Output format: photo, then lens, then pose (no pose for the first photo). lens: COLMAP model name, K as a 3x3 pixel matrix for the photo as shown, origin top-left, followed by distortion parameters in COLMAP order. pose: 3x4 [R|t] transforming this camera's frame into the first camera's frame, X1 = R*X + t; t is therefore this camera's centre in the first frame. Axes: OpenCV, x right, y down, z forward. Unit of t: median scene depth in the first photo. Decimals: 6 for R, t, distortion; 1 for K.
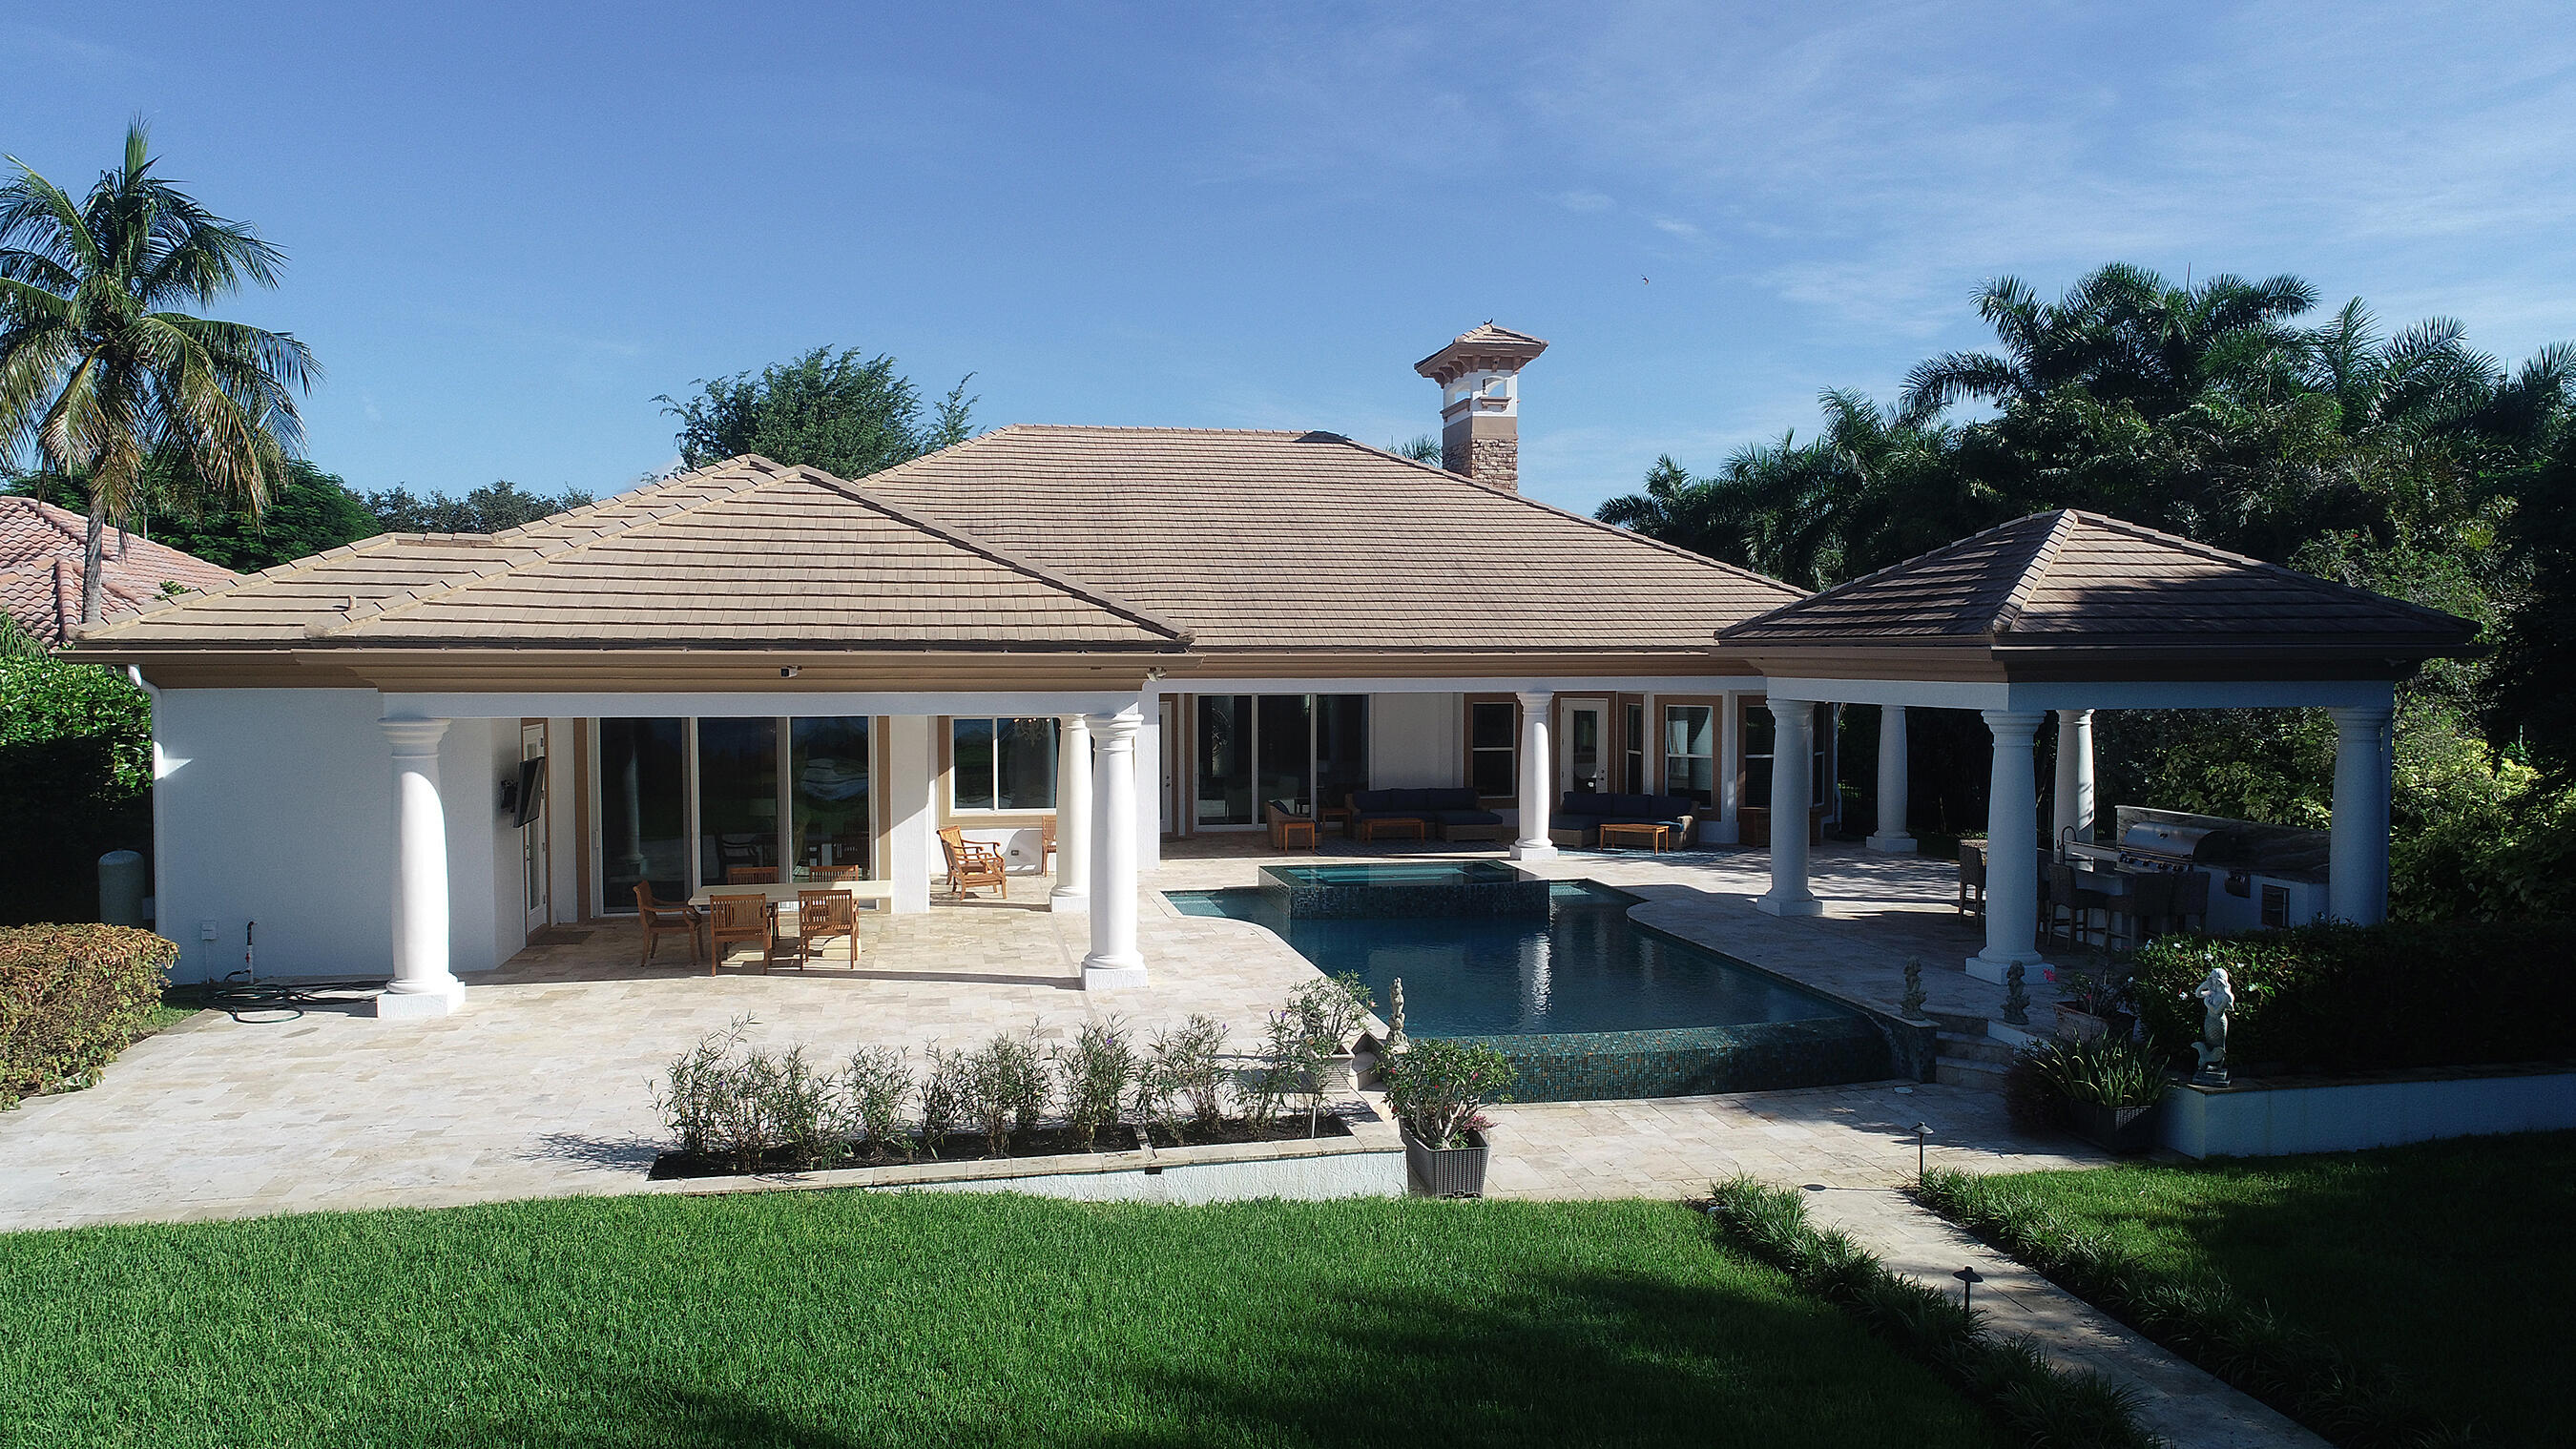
lens RADIAL K [[1710.1, 0, 1288.0], [0, 1710.1, 724.5], [0, 0, 1]] dist [0.000149, -0.003937]
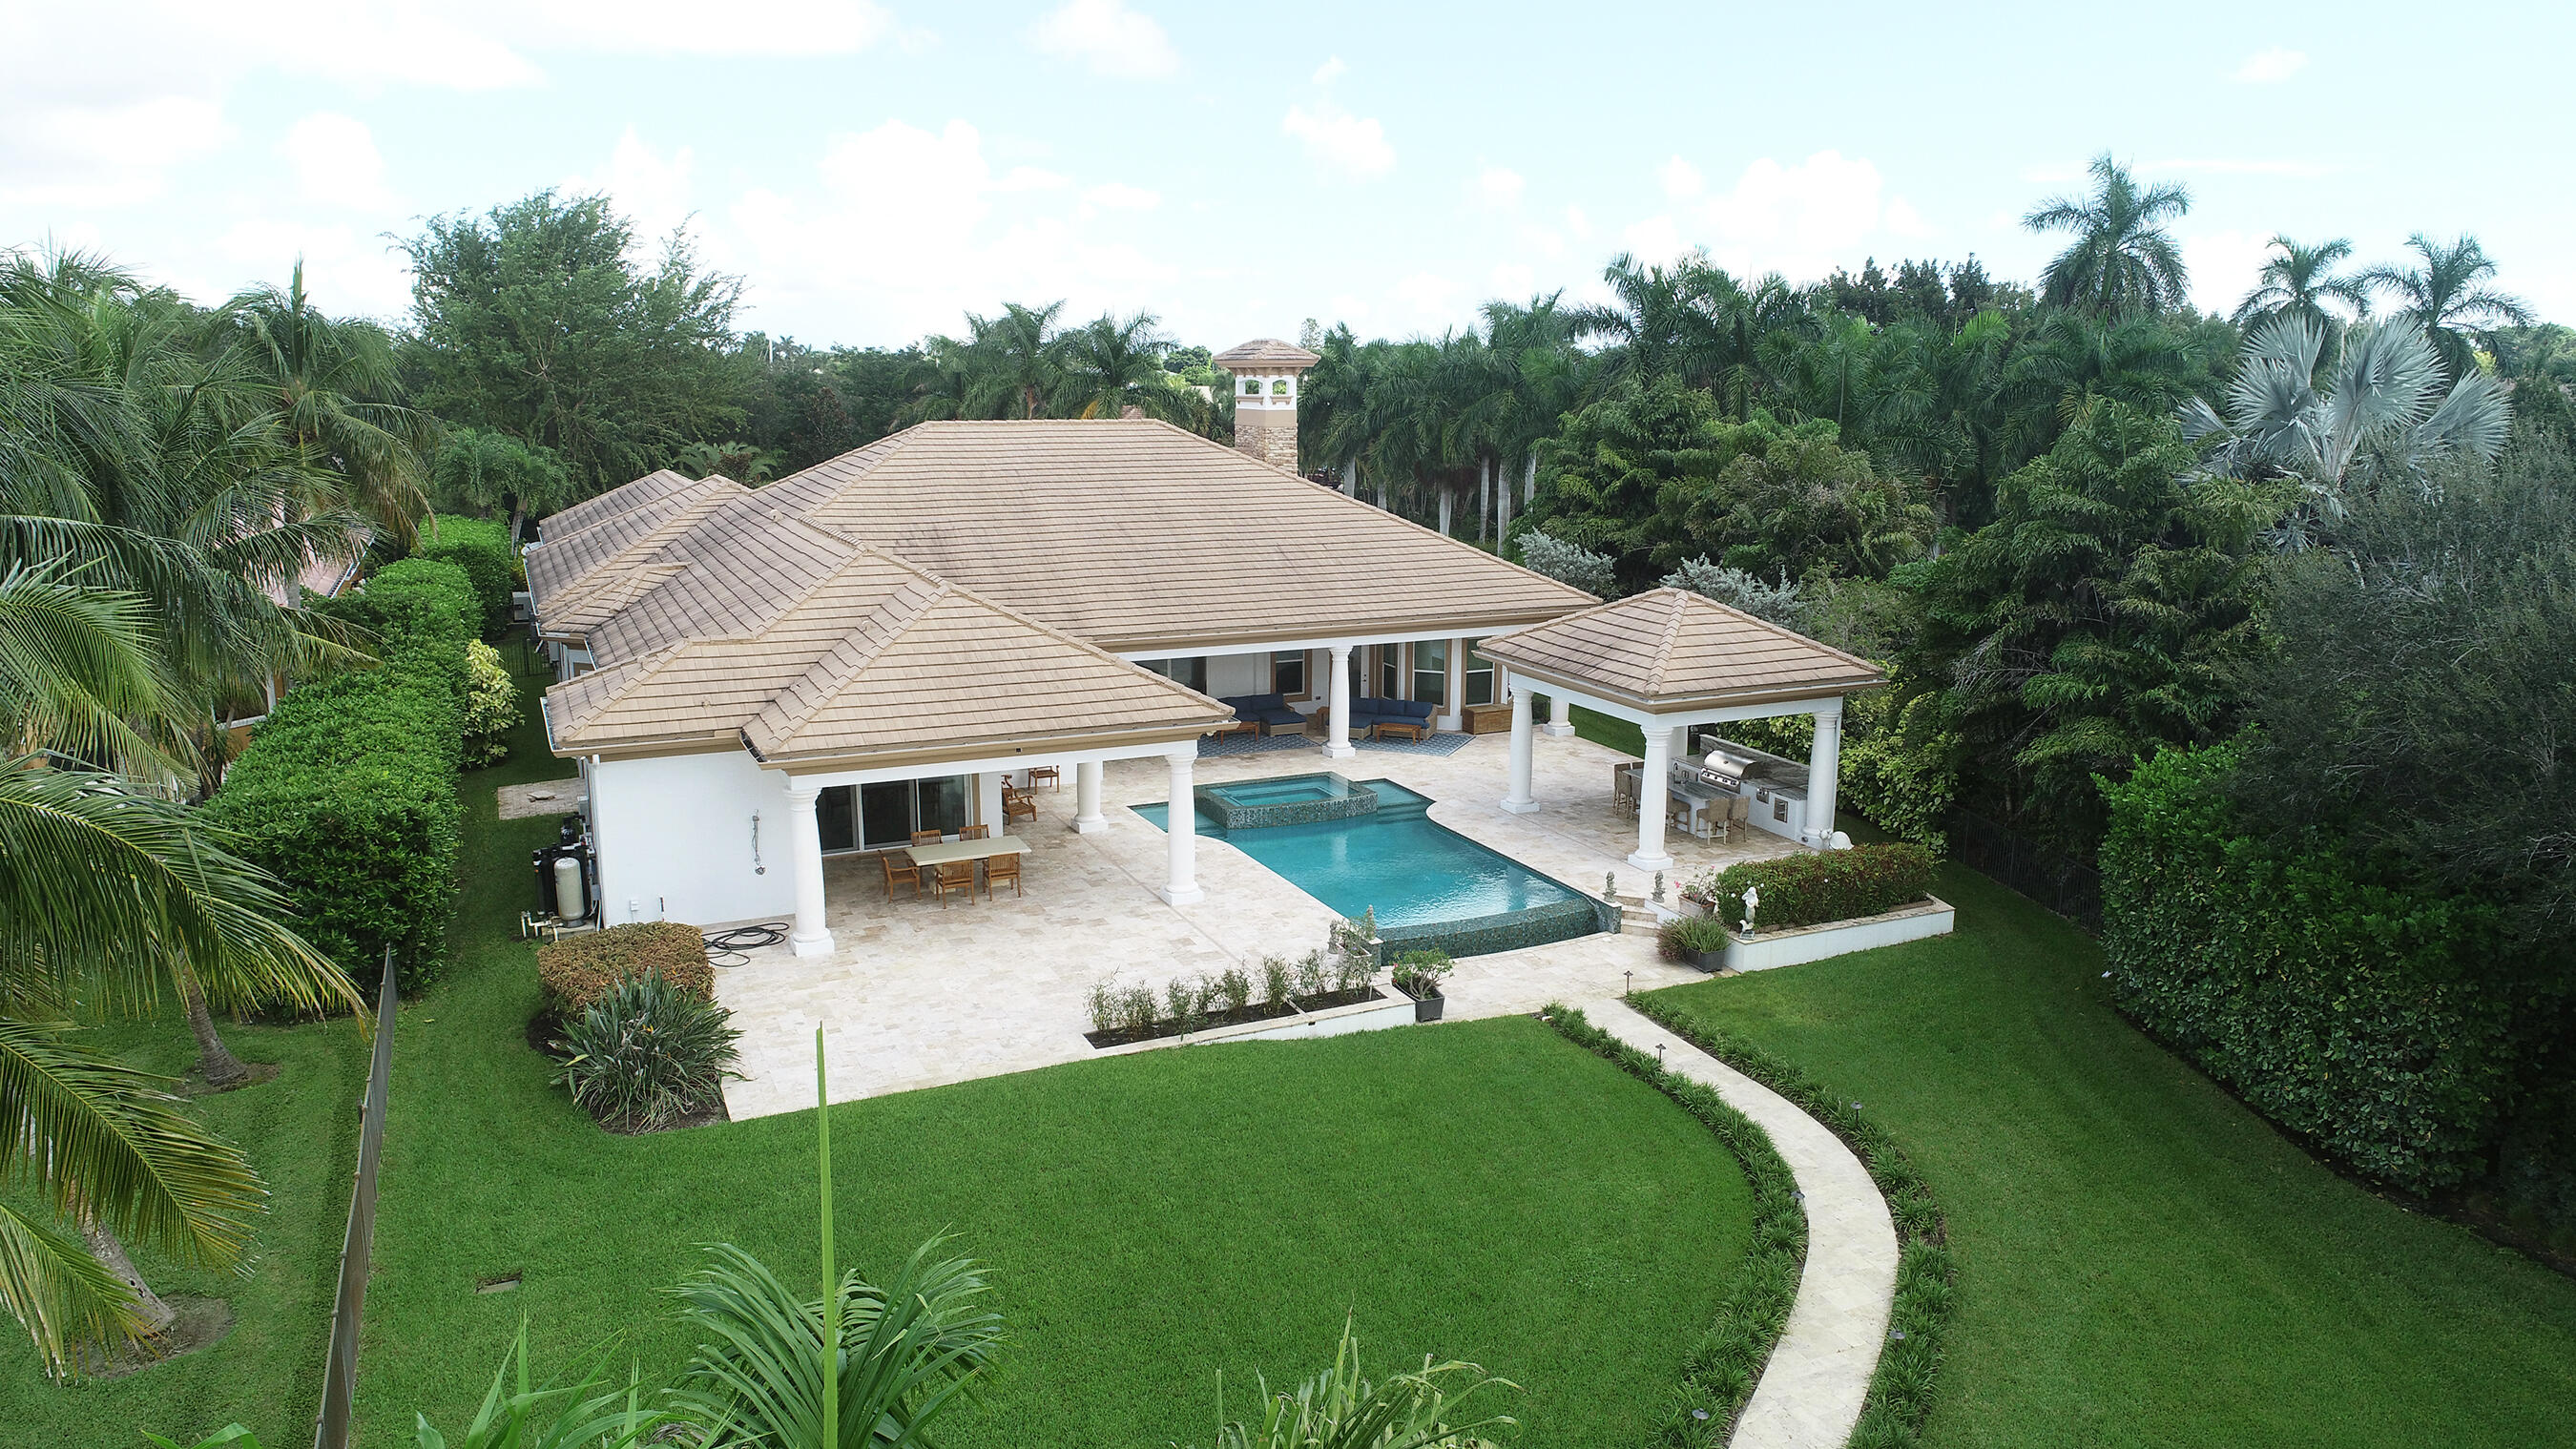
lens RADIAL K [[1710.1, 0, 1288.0], [0, 1710.1, 724.5], [0, 0, 1]] dist [0.000149, -0.003937]
pose [[0.972496, -0.042050, 0.229091, -0.502831], [0.003267, 0.985934, 0.167104, -0.412361], [-0.232895, -0.161760, 0.958955, -0.883611]]
